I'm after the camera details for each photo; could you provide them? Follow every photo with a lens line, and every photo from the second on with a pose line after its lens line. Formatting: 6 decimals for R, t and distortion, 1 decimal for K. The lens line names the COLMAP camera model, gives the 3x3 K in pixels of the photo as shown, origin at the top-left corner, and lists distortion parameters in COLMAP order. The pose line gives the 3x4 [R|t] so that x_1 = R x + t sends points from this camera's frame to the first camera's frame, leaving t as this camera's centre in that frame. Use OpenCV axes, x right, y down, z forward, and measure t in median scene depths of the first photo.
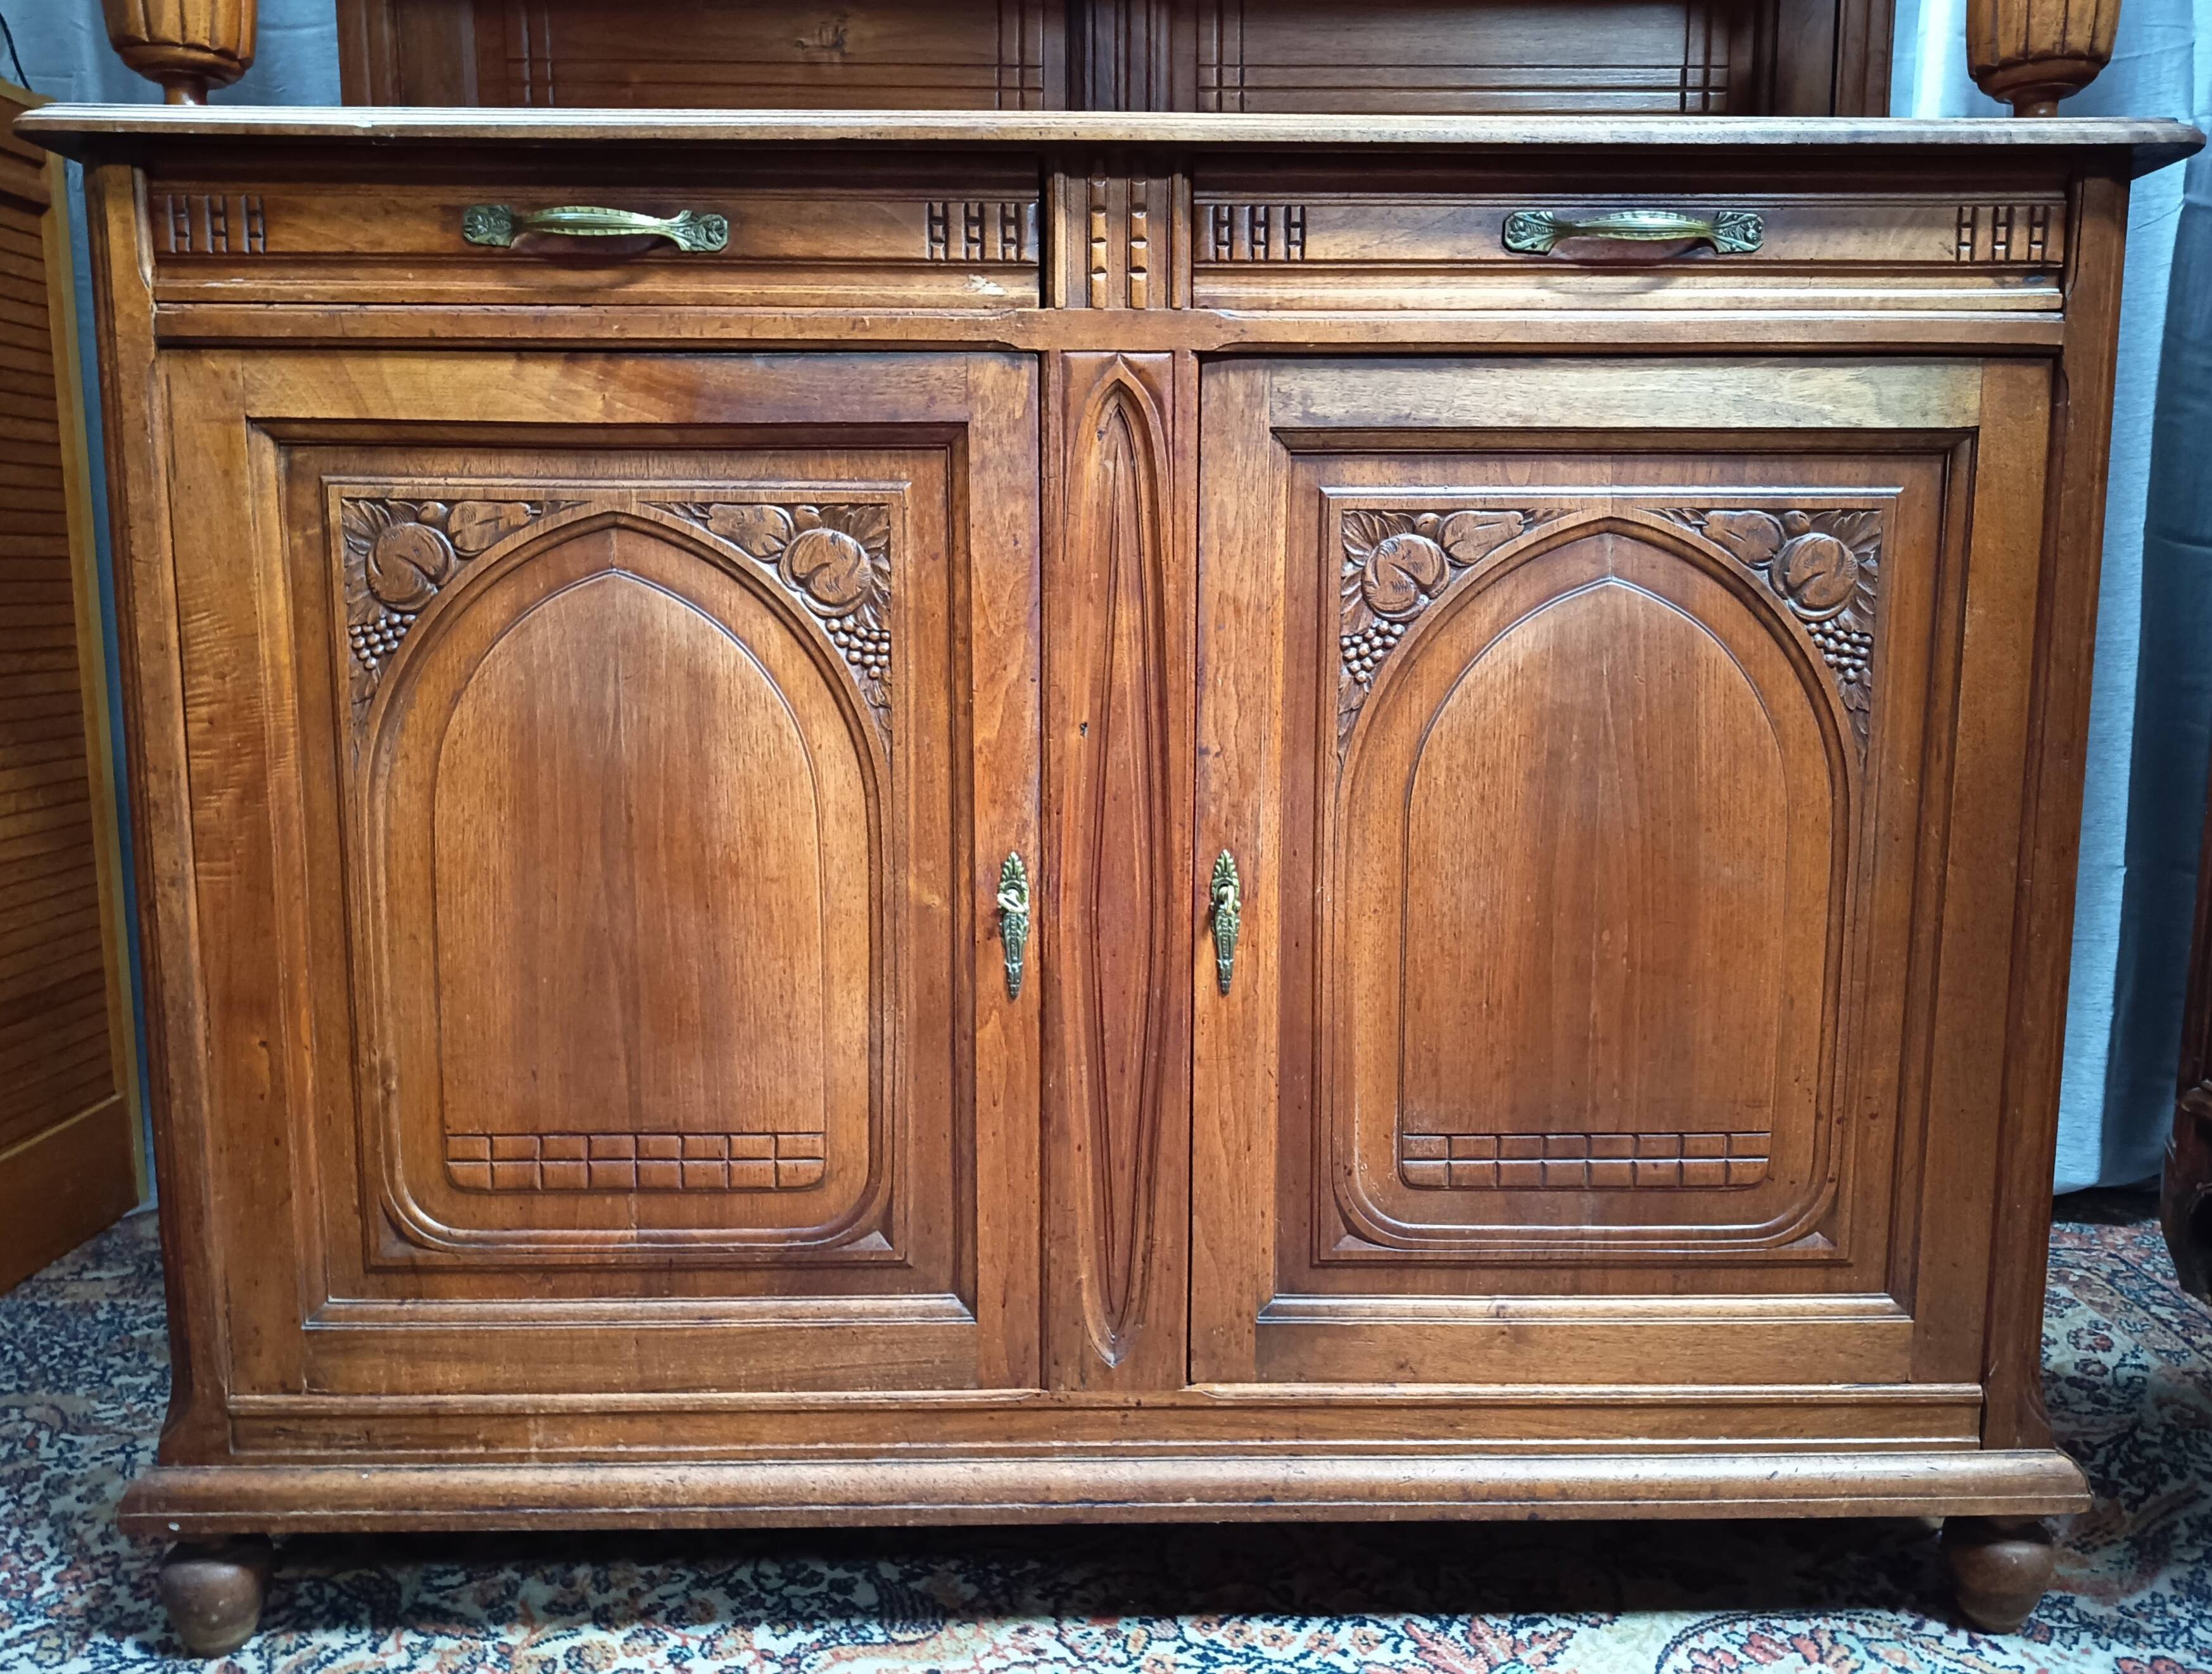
lens RADIAL K [[1753.0, 0, 1133.1], [0, 1753.0, 808.0], [0, 0, 1]] dist [0.056938, -0.059251]
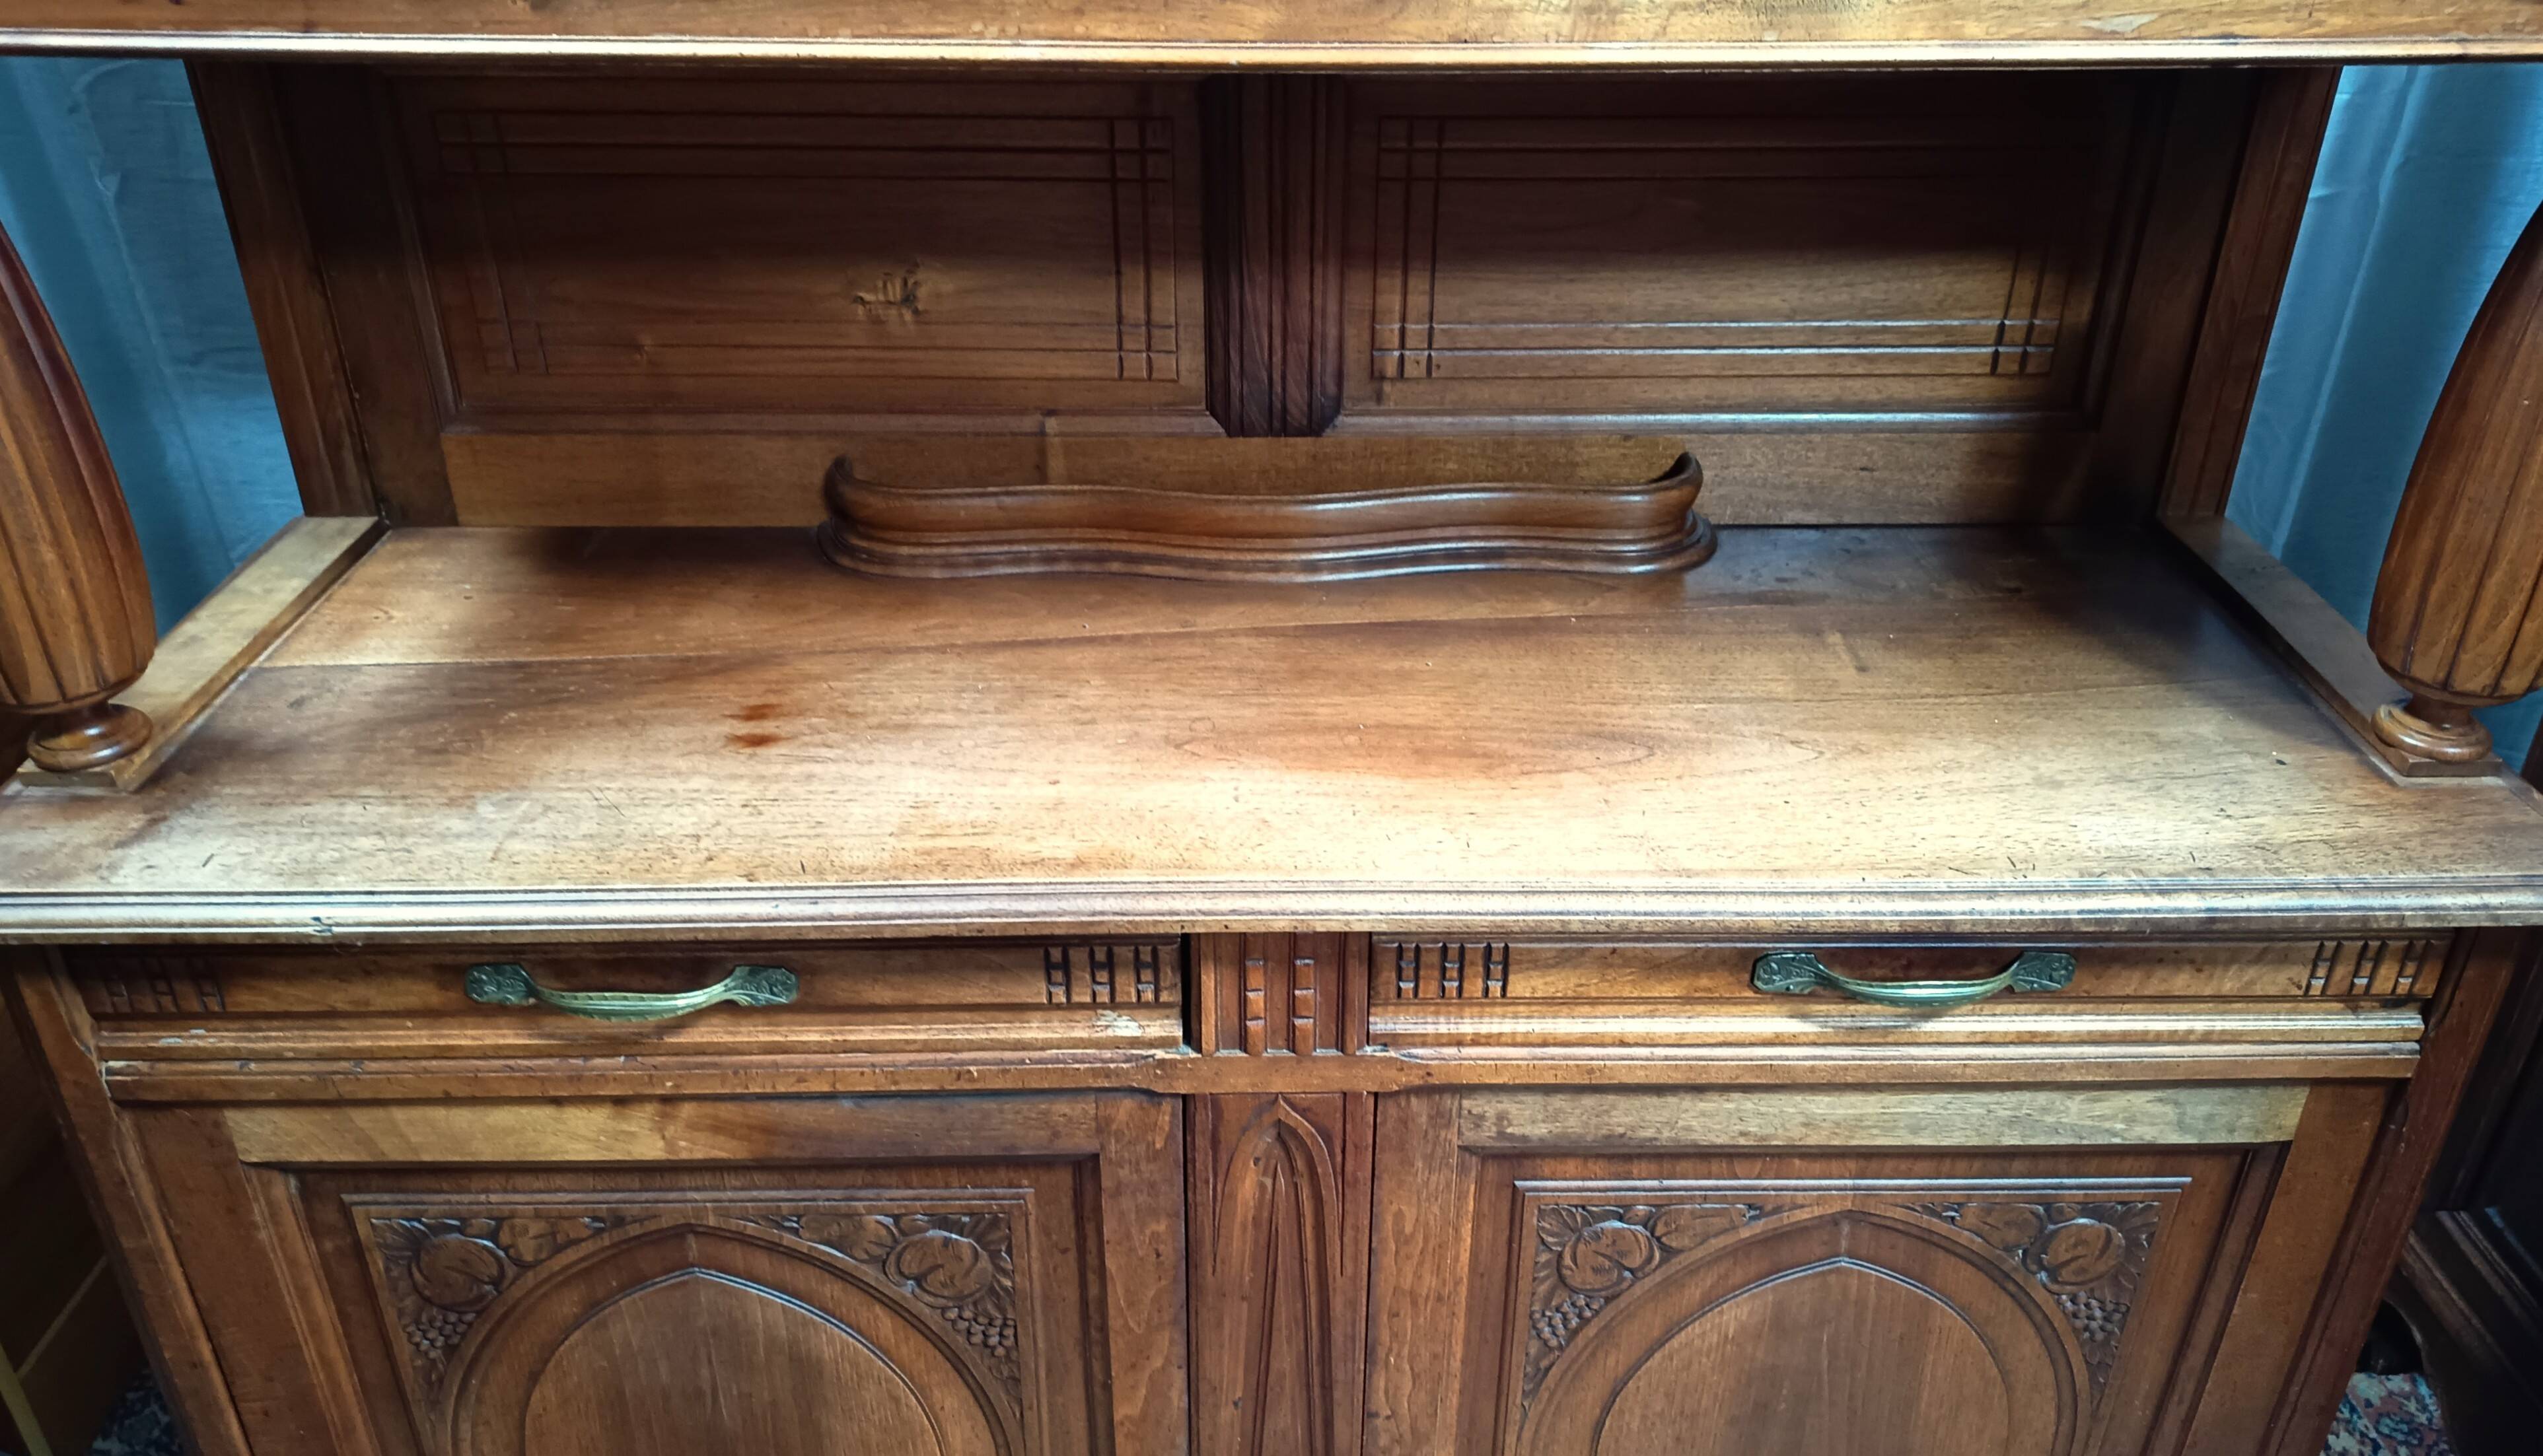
lens RADIAL K [[1843.2, 0, 1282.6], [0, 1843.2, 684.4], [0, 0, 1]] dist [0.041065, -0.046853]
pose [[0.999981, 0.000189, 0.006093, -0.011042], [-0.002335, 0.935182, 0.354160, -0.696867], [-0.005631, -0.354168, 0.935165, 0.236936]]
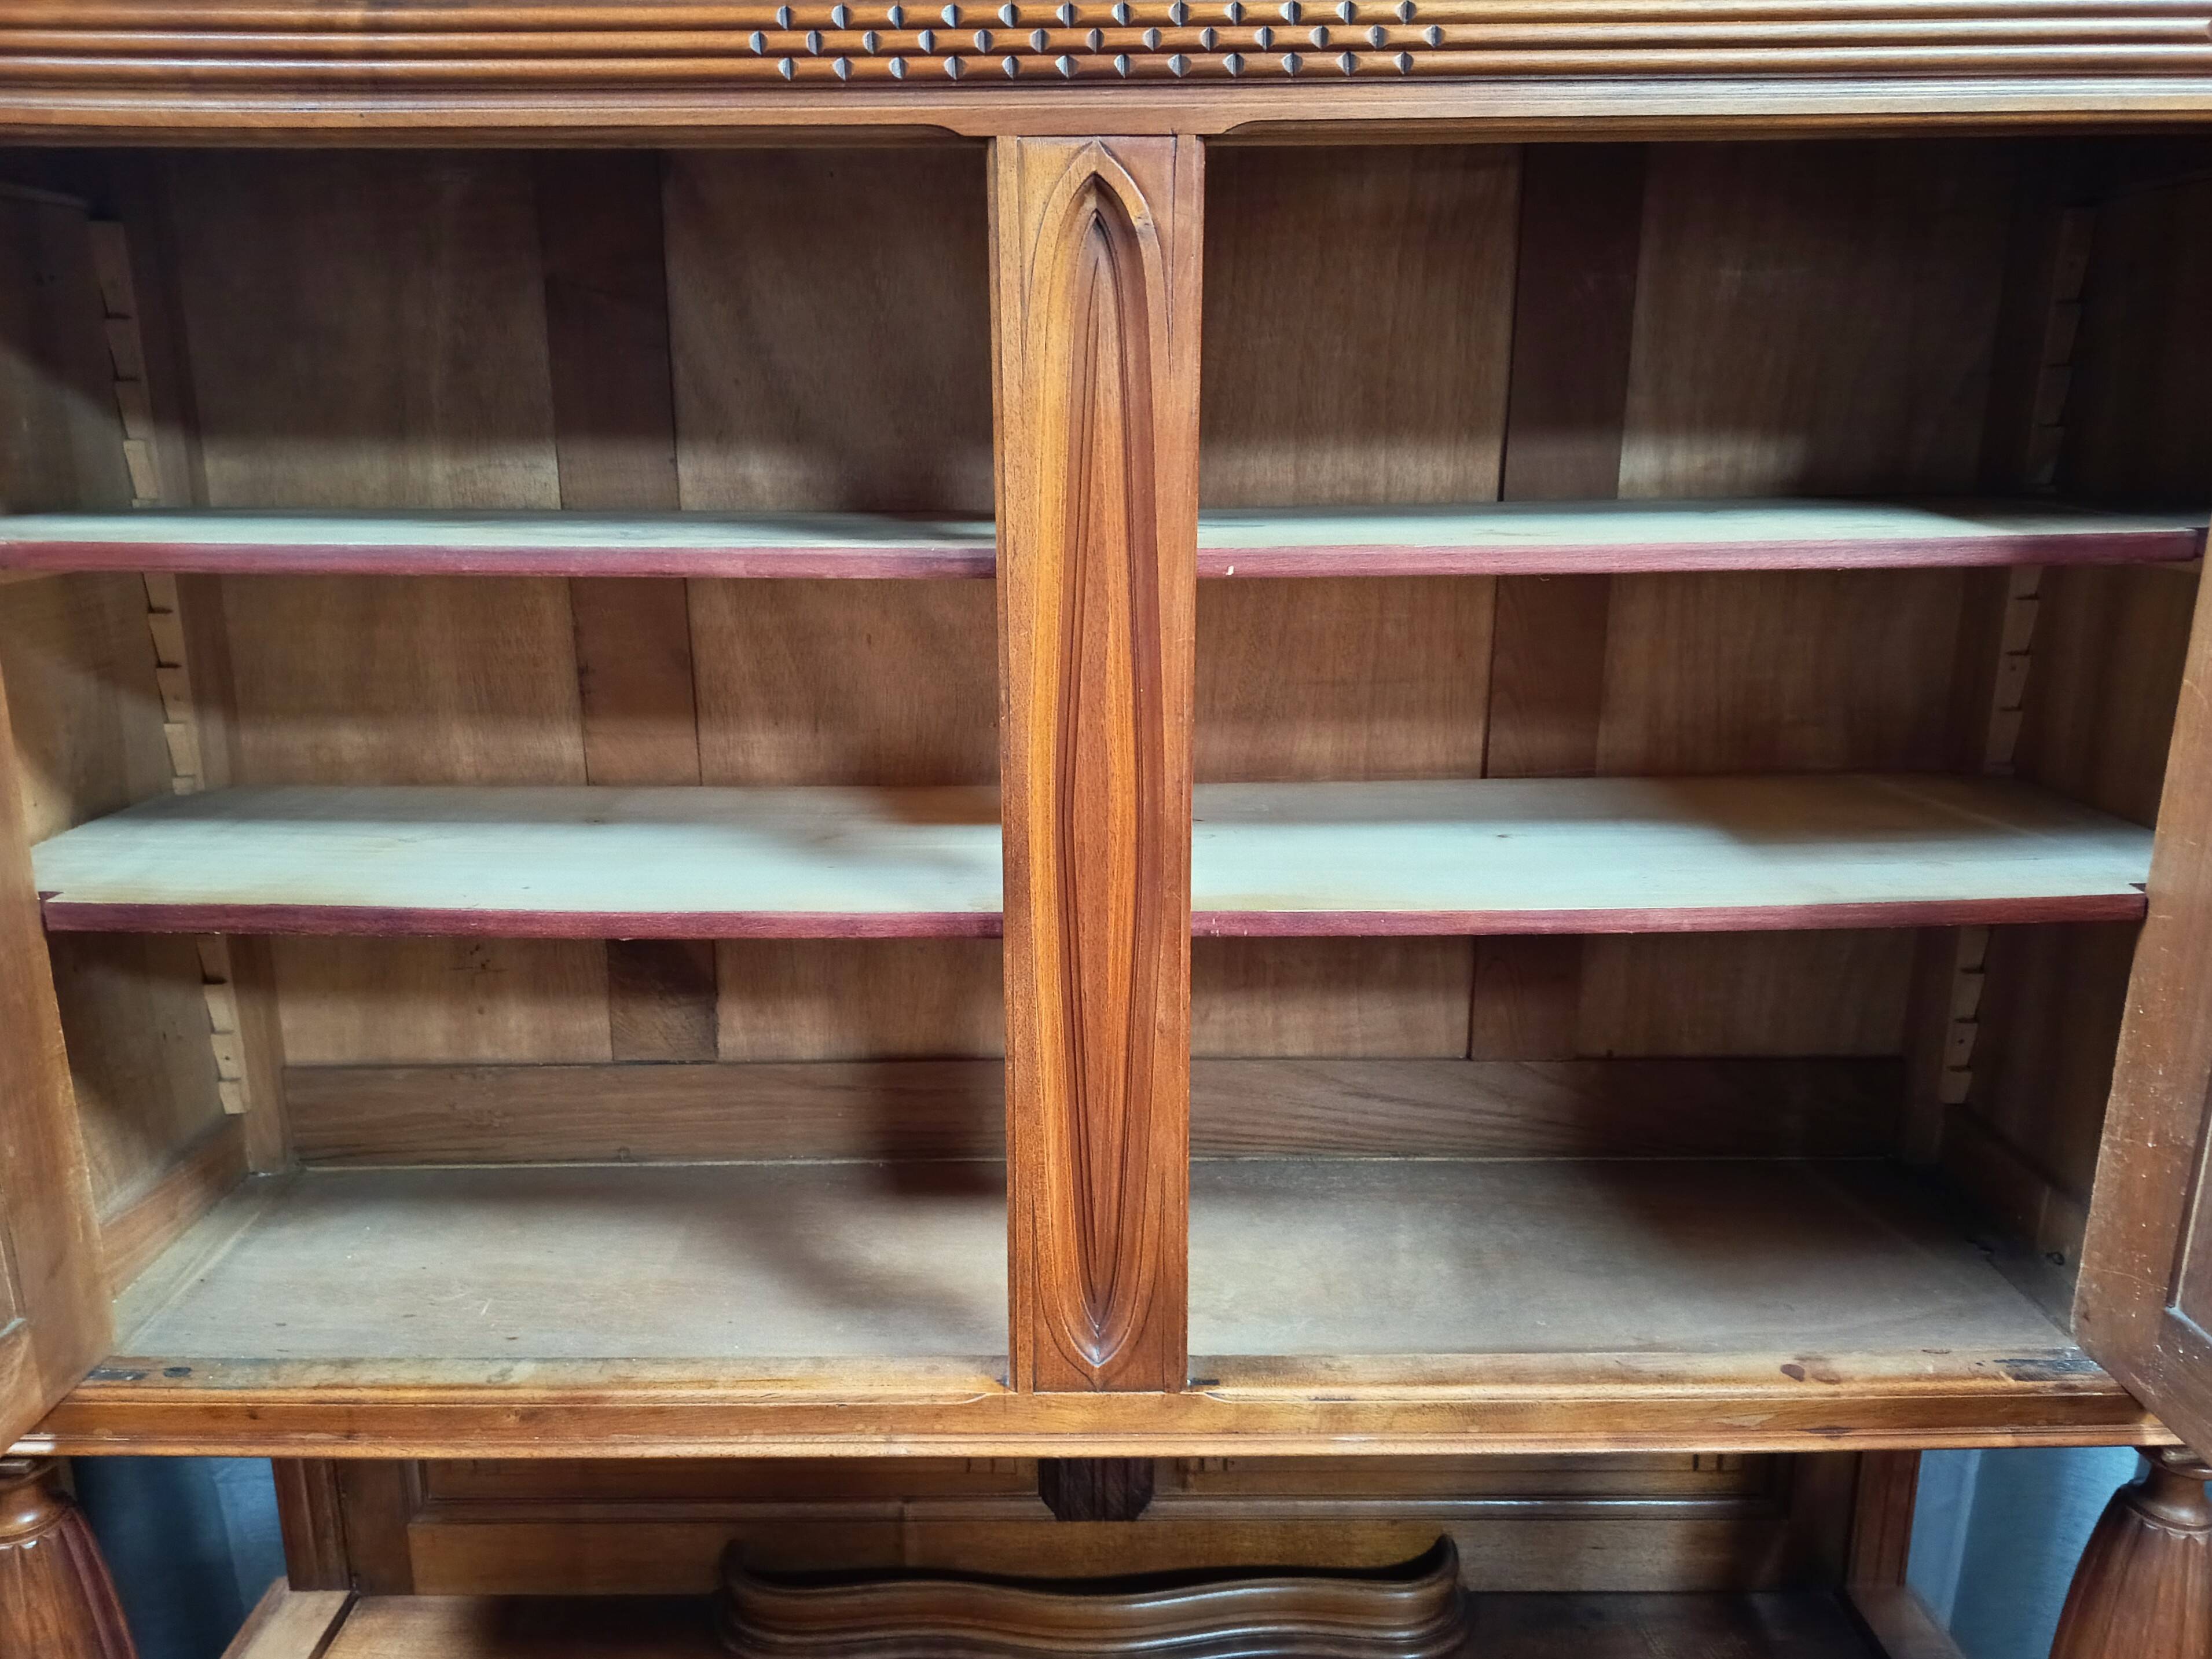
lens RADIAL K [[1612.6, 0, 1087.4], [0, 1612.6, 830.6], [0, 0, 1]] dist [0.050316, -0.052094]
pose [[0.999905, -0.003658, -0.013313, 0.000554], [0.005171, 0.993301, 0.115437, -1.044366], [0.012802, -0.115494, 0.993226, 0.223530]]
